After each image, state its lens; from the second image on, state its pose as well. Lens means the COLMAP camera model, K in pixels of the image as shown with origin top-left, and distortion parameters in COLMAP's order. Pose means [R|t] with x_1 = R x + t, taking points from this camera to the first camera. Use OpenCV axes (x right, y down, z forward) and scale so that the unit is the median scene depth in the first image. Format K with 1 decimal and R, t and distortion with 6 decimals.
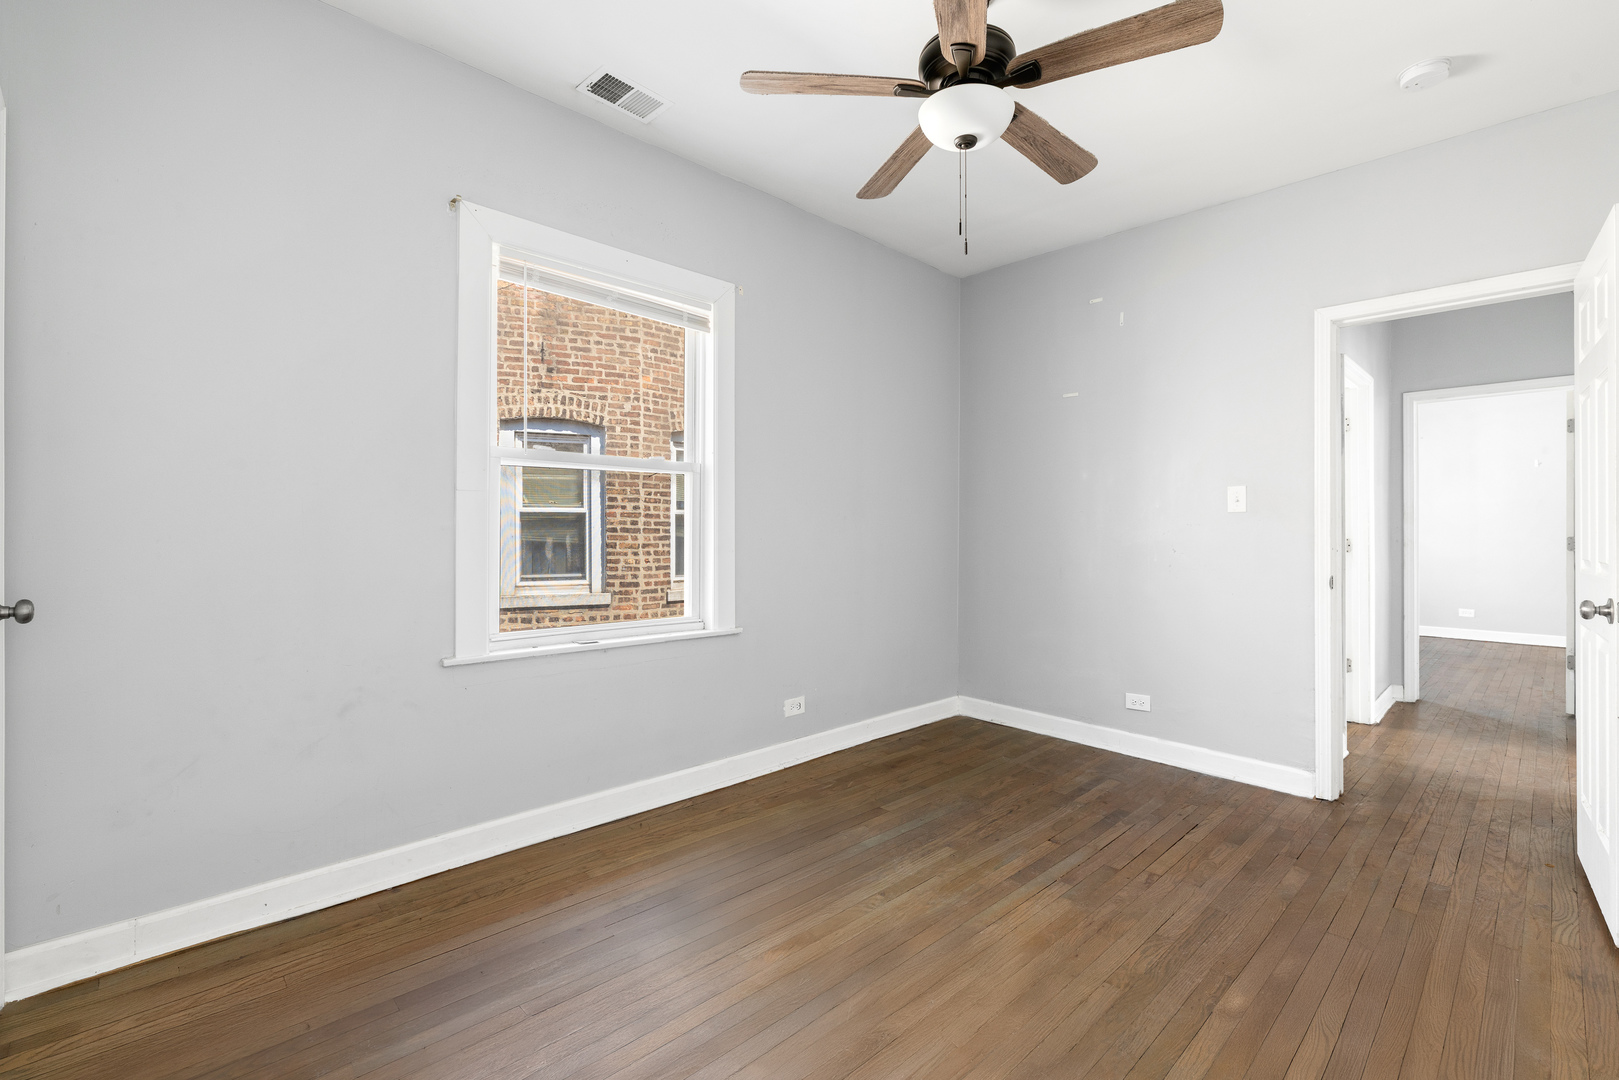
lens RADIAL K [[714.8, 0, 815.6], [0, 714.8, 531.5], [0, 0, 1]] dist [-0.001281, 0.000676]
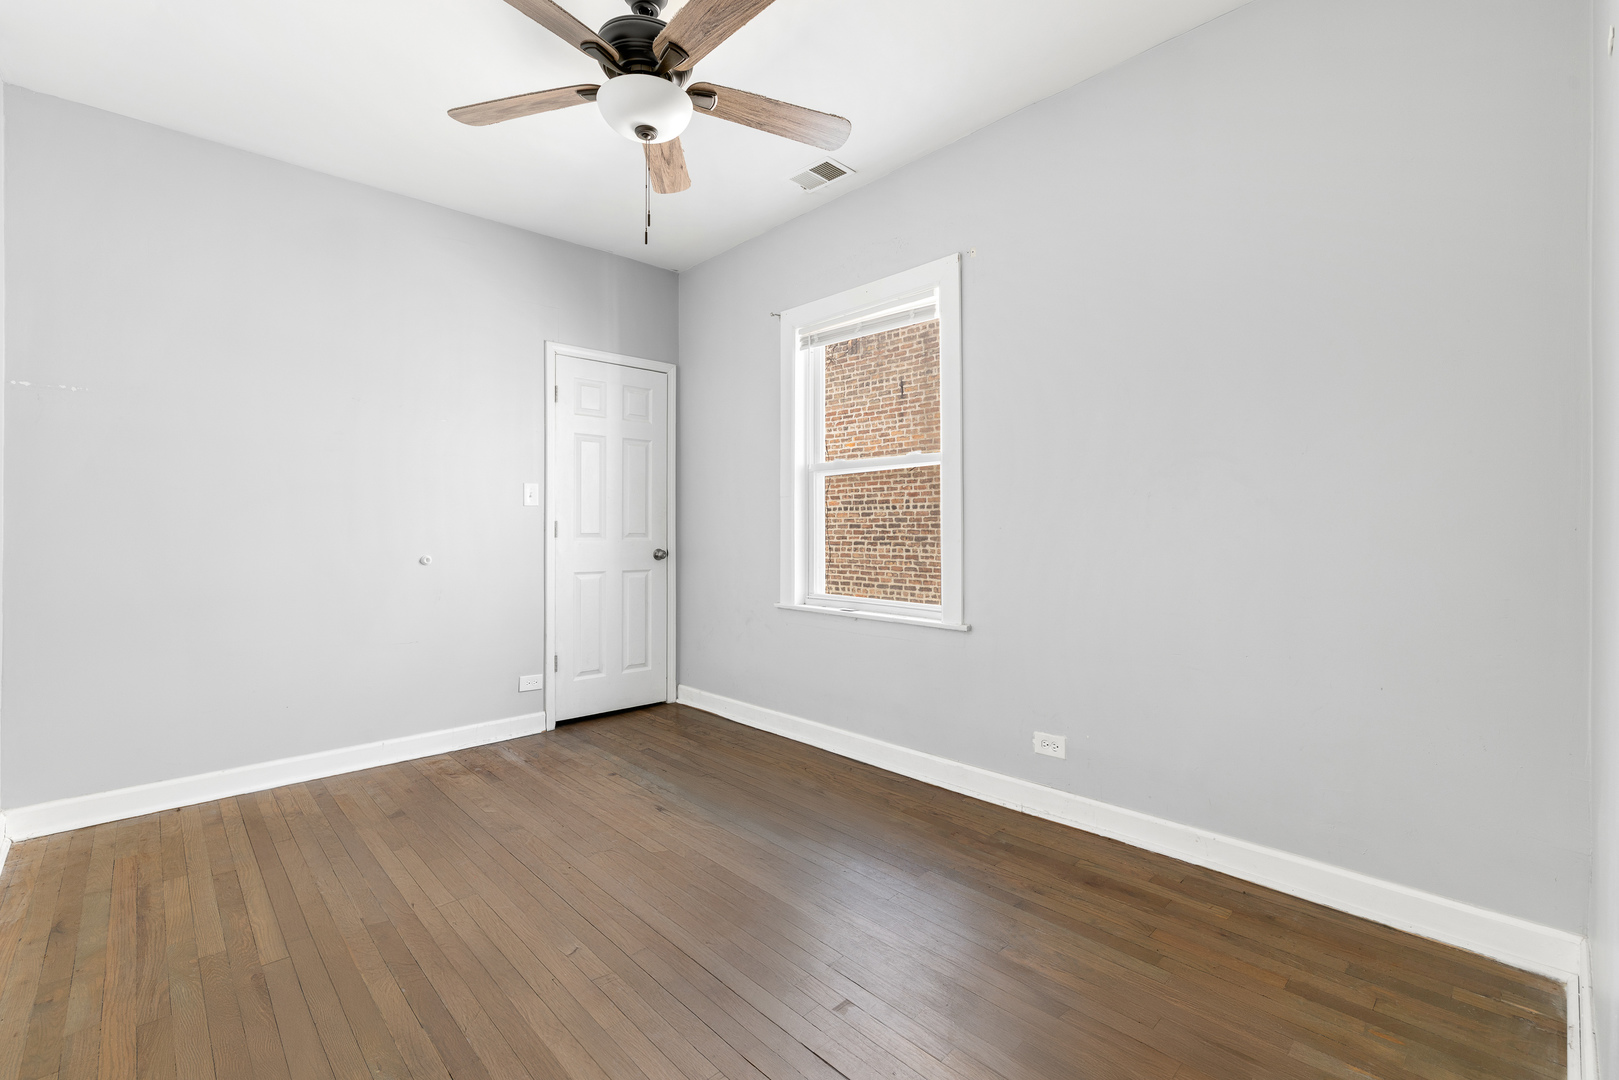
lens RADIAL K [[714.8, 0, 815.6], [0, 714.8, 531.5], [0, 0, 1]] dist [-0.001281, 0.000676]
pose [[-0.015729, 0.000065, -0.999876, 0.791598], [0.007085, 0.999975, -0.000046, 0.013312], [0.999851, -0.007085, -0.015730, 0.807681]]
